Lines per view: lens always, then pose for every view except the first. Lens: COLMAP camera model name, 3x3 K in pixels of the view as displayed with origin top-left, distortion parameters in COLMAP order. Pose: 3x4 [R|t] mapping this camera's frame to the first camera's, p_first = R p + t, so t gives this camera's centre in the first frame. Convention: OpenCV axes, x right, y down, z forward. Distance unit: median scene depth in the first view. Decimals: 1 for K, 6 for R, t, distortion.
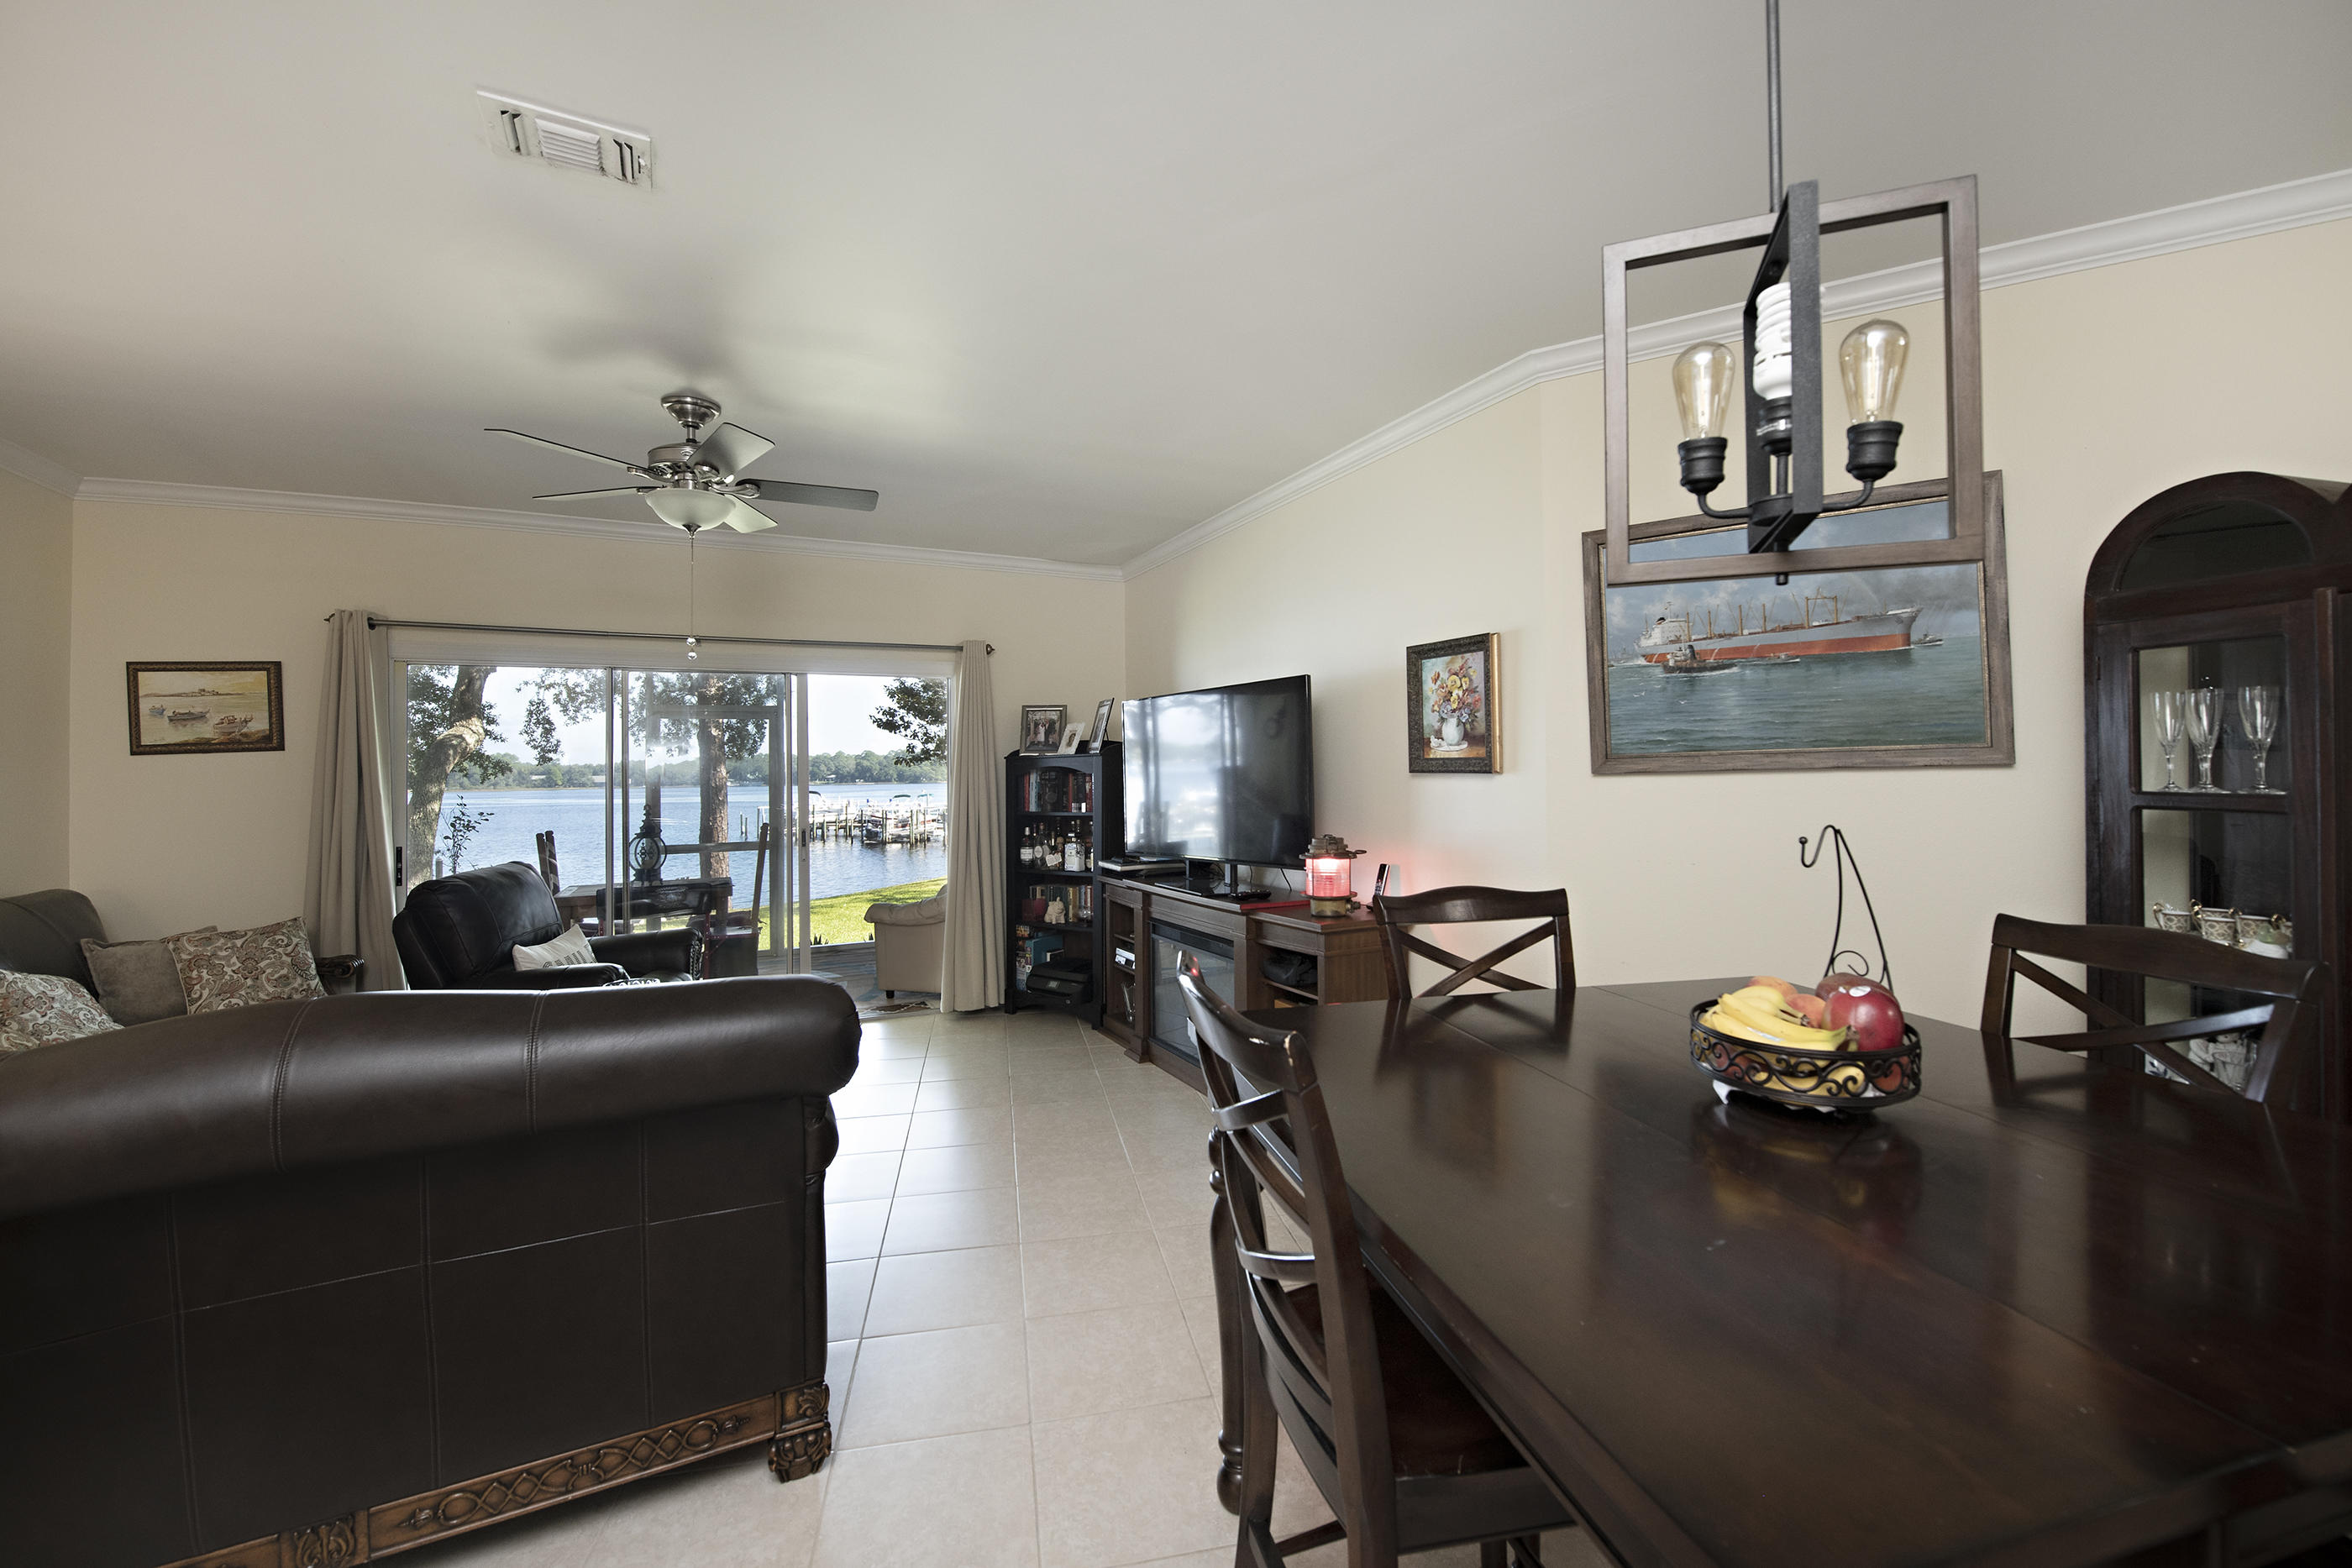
lens RADIAL K [[973.0, 0, 1197.4], [0, 973.0, 746.7], [0, 0, 1]] dist [-0.003897, -0.001929]
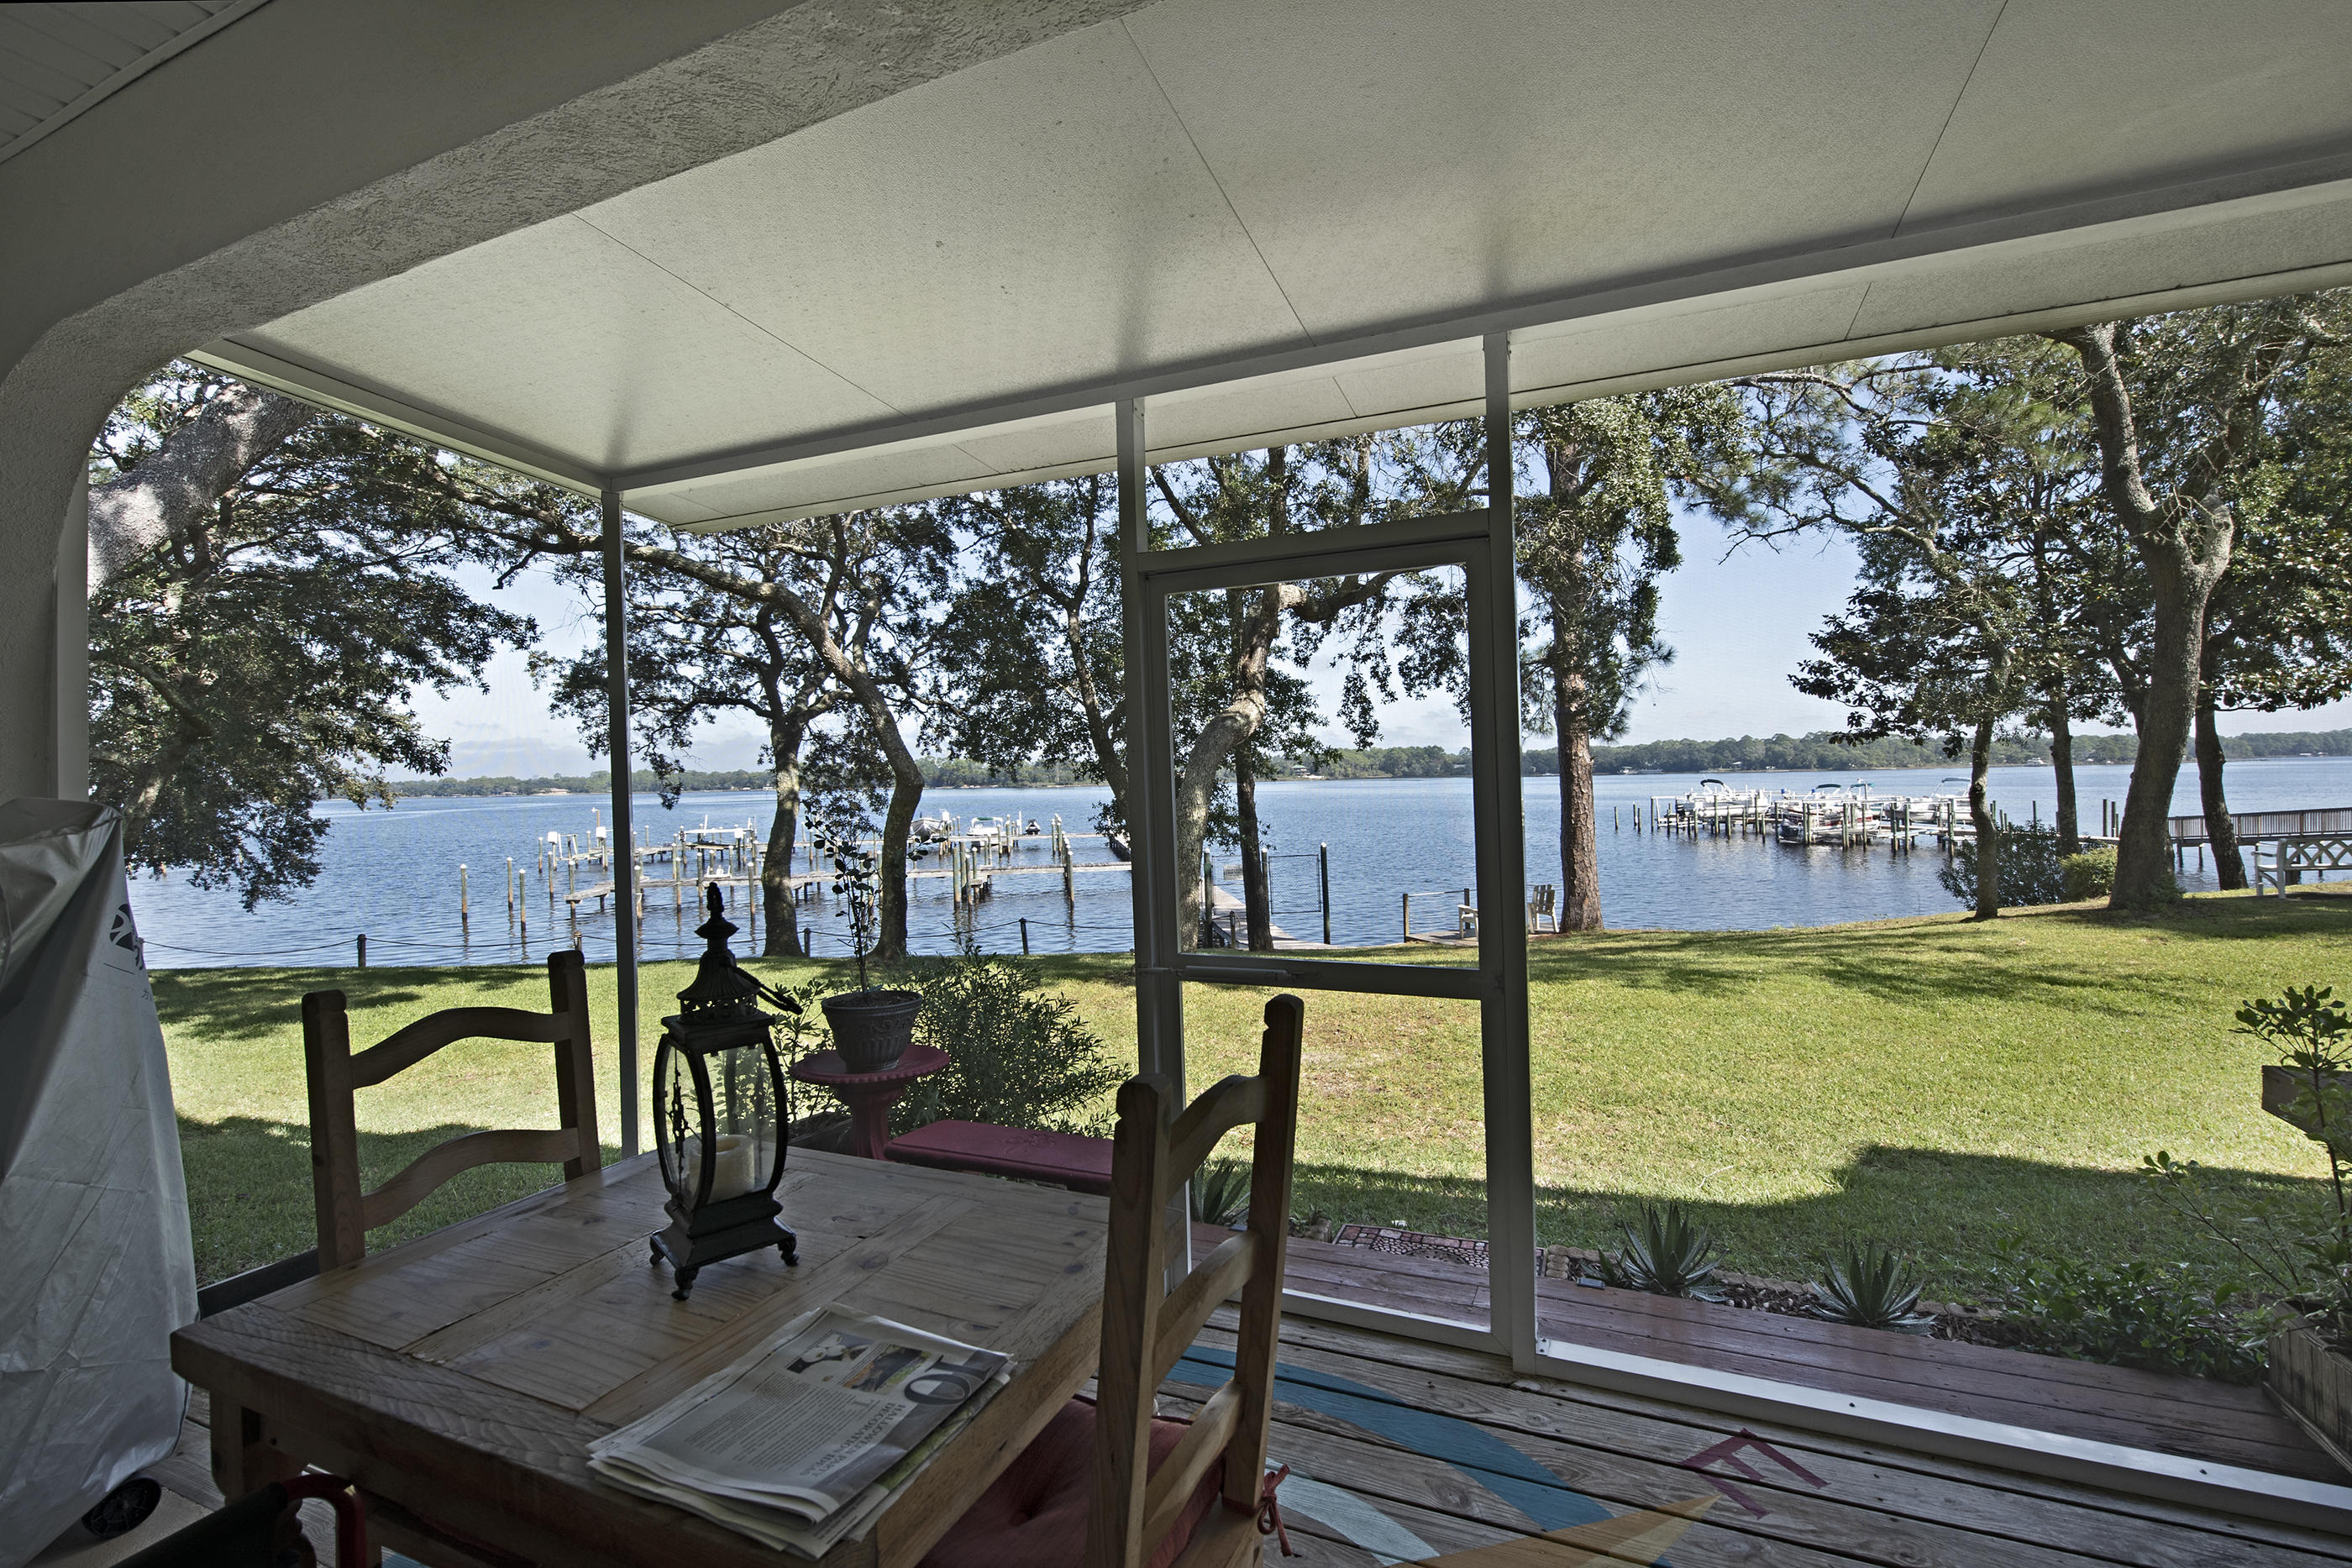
lens RADIAL K [[973.0, 0, 1161.7], [0, 973.0, 754.2], [0, 0, 1]] dist [-0.003897, -0.001929]
pose [[0.626482, -0.017382, -0.779242, -0.066266], [0.032781, 0.999454, 0.004061, 0.007022], [0.778746, -0.028089, 0.626710, 0.183092]]
